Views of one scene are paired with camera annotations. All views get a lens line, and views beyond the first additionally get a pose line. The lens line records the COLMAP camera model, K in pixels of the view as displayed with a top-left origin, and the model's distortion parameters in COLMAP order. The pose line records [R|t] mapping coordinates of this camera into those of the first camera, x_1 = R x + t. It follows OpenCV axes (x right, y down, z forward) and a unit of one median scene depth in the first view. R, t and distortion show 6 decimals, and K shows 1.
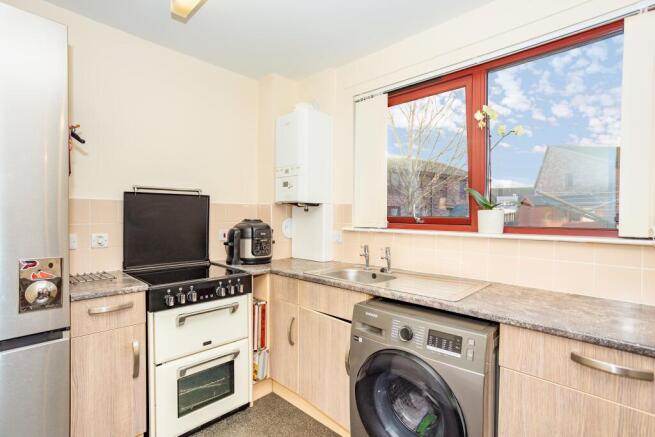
lens RADIAL K [[315.7, 0, 315.1], [0, 315.7, 218.0], [0, 0, 1]] dist [-0.007525, 0.005839]
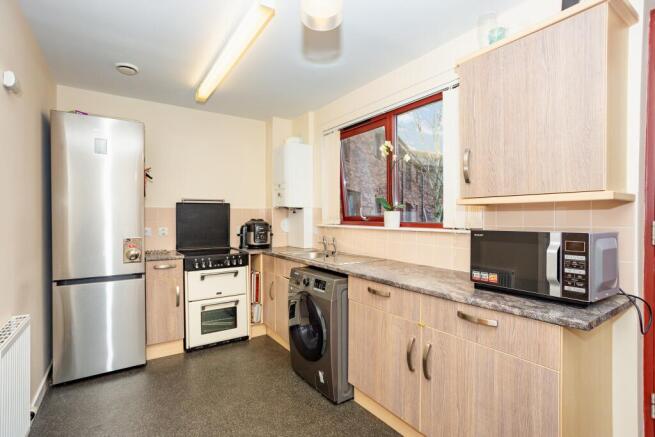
lens RADIAL K [[315.7, 0, 311.2], [0, 315.7, 217.0], [0, 0, 1]] dist [-0.007525, 0.005839]
pose [[0.975827, -0.007286, -0.218422, 0.475884], [0.006004, 0.999961, -0.006533, 0.007926], [0.218461, 0.005063, 0.975833, -0.495033]]
